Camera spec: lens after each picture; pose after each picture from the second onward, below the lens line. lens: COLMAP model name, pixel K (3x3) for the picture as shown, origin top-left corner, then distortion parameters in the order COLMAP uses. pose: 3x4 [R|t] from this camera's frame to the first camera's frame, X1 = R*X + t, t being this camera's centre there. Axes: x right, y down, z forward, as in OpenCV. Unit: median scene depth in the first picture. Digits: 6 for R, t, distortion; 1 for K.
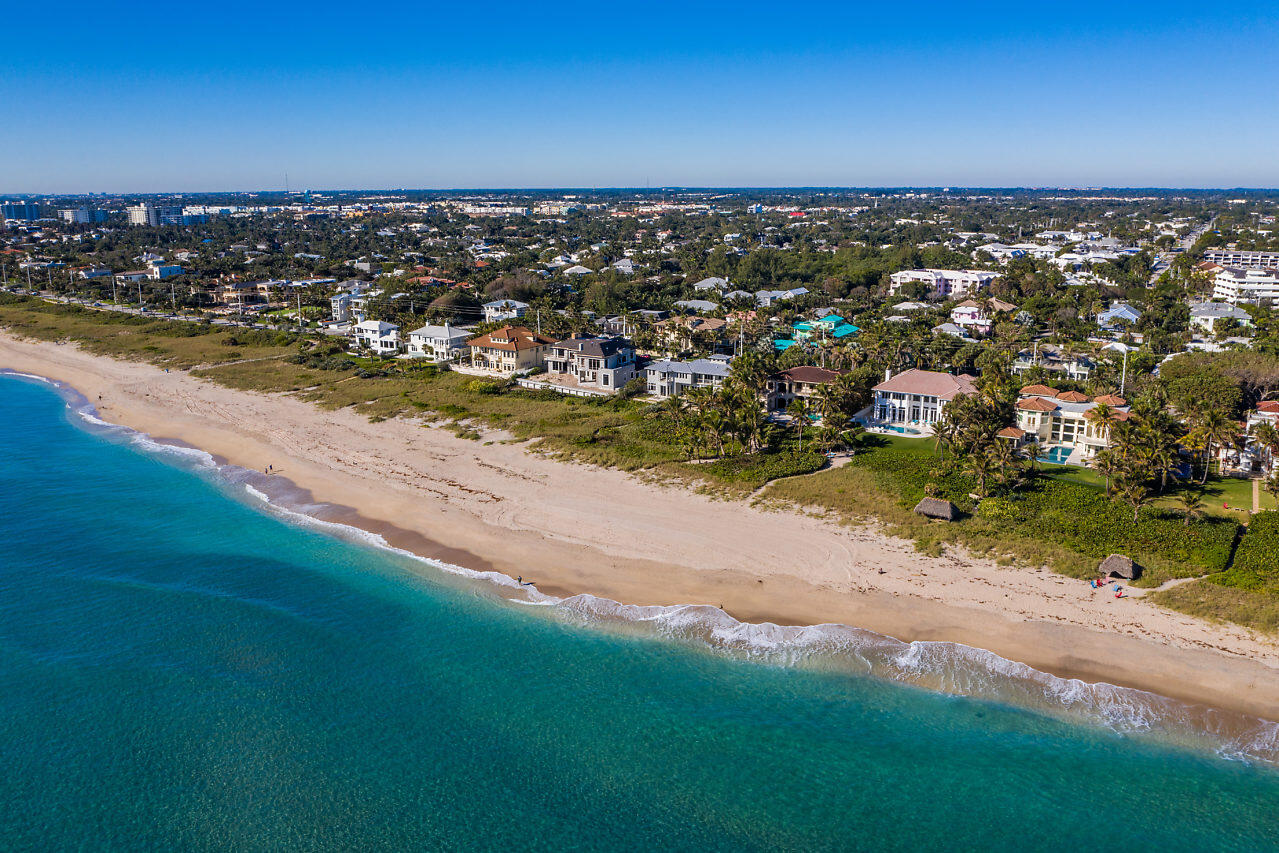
lens RADIAL K [[1014.1, 0, 634.3], [0, 1014.1, 425.5], [0, 0, 1]] dist [-0.027805, 0.010953]
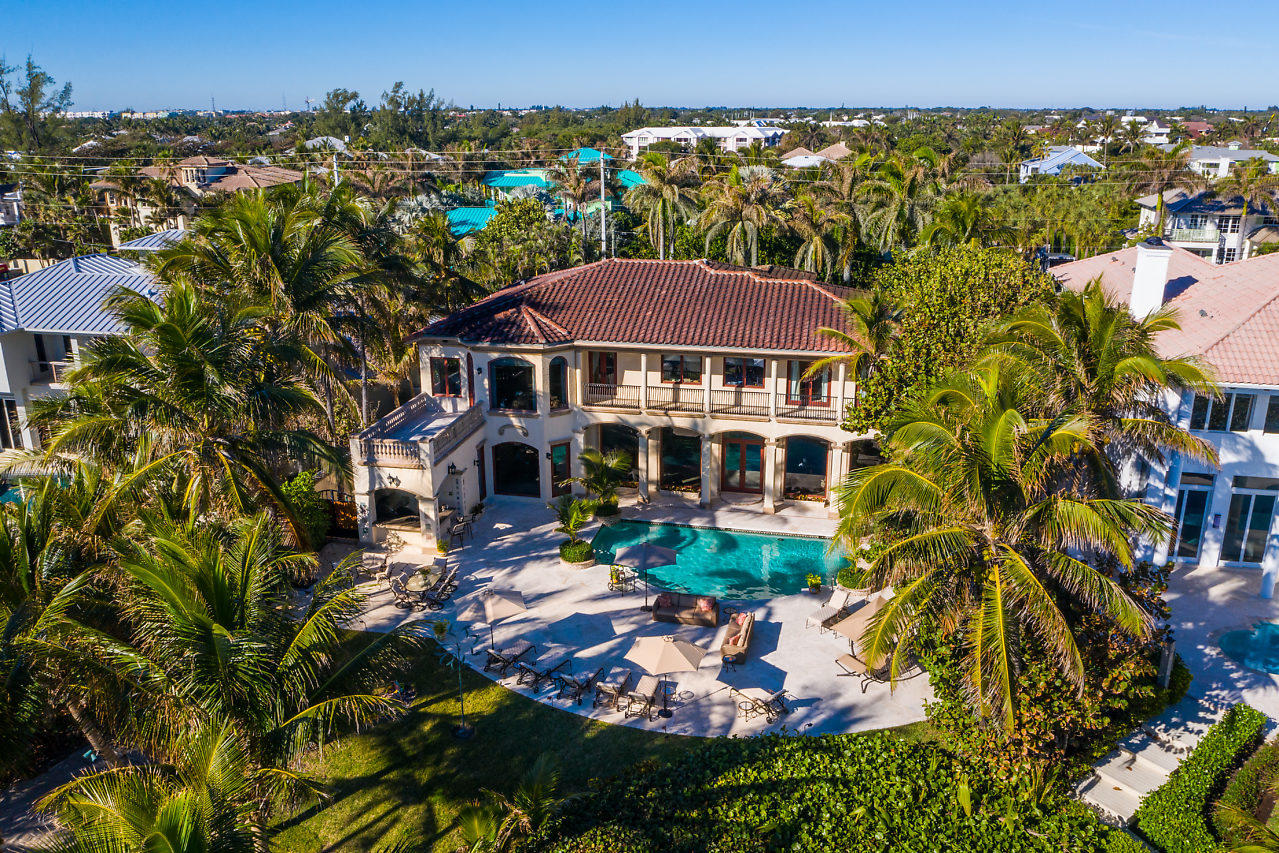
lens RADIAL K [[1014.1, 0, 634.3], [0, 1014.1, 425.5], [0, 0, 1]] dist [-0.027805, 0.010953]
pose [[0.947511, -0.095483, 0.305131, 0.094106], [0.074386, 0.994010, 0.080064, -0.036234], [-0.310948, -0.053164, 0.948939, 0.696375]]
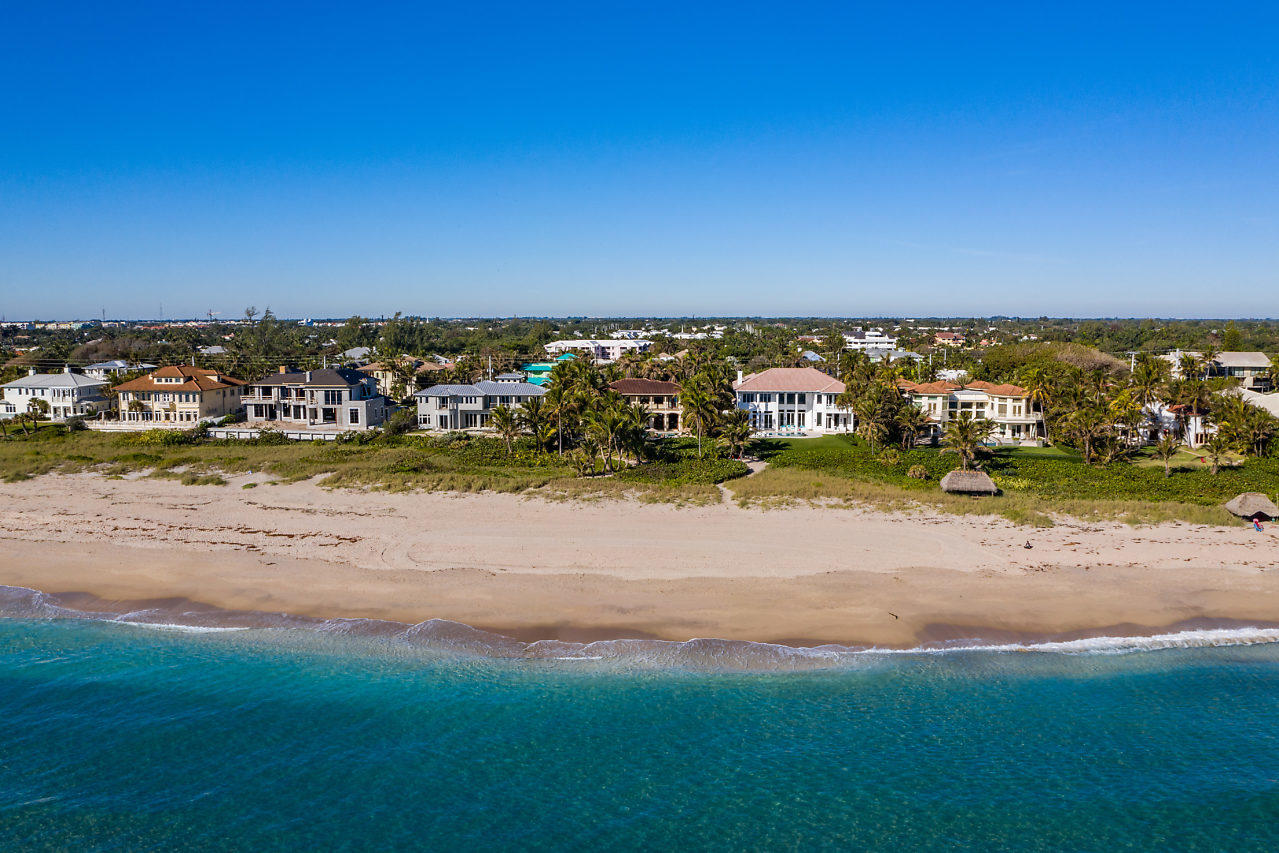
lens RADIAL K [[1014.1, 0, 634.3], [0, 1014.1, 425.5], [0, 0, 1]] dist [-0.027805, 0.010953]
pose [[0.895765, -0.045955, 0.442147, -0.156593], [0.102475, 0.989200, -0.104795, 0.054238], [-0.432556, 0.139180, 0.890800, 0.244394]]
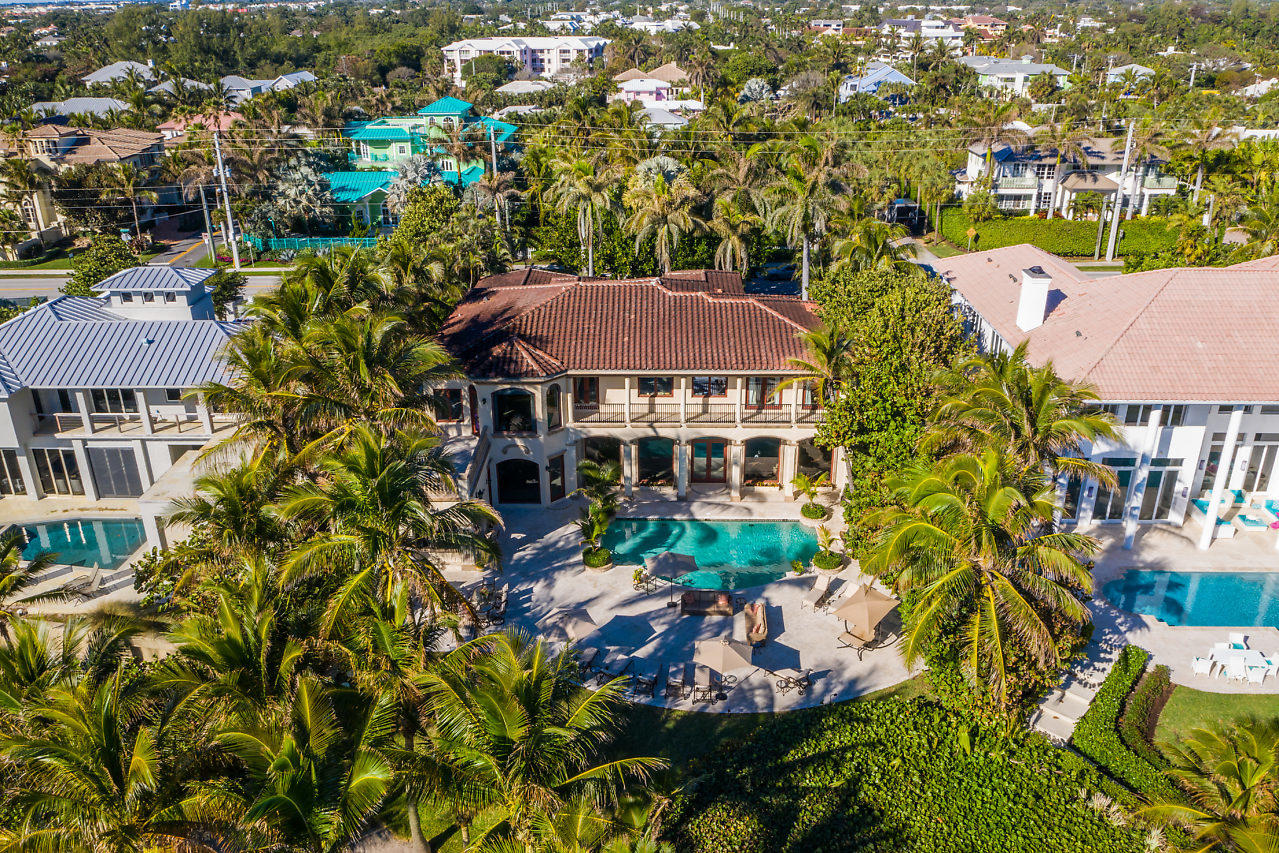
lens RADIAL K [[1014.1, 0, 634.3], [0, 1014.1, 425.5], [0, 0, 1]] dist [-0.027805, 0.010953]
pose [[0.870300, -0.198501, 0.450749, 0.063489], [0.119590, 0.972966, 0.197572, -0.060513], [-0.477782, -0.118042, 0.870511, 0.685612]]
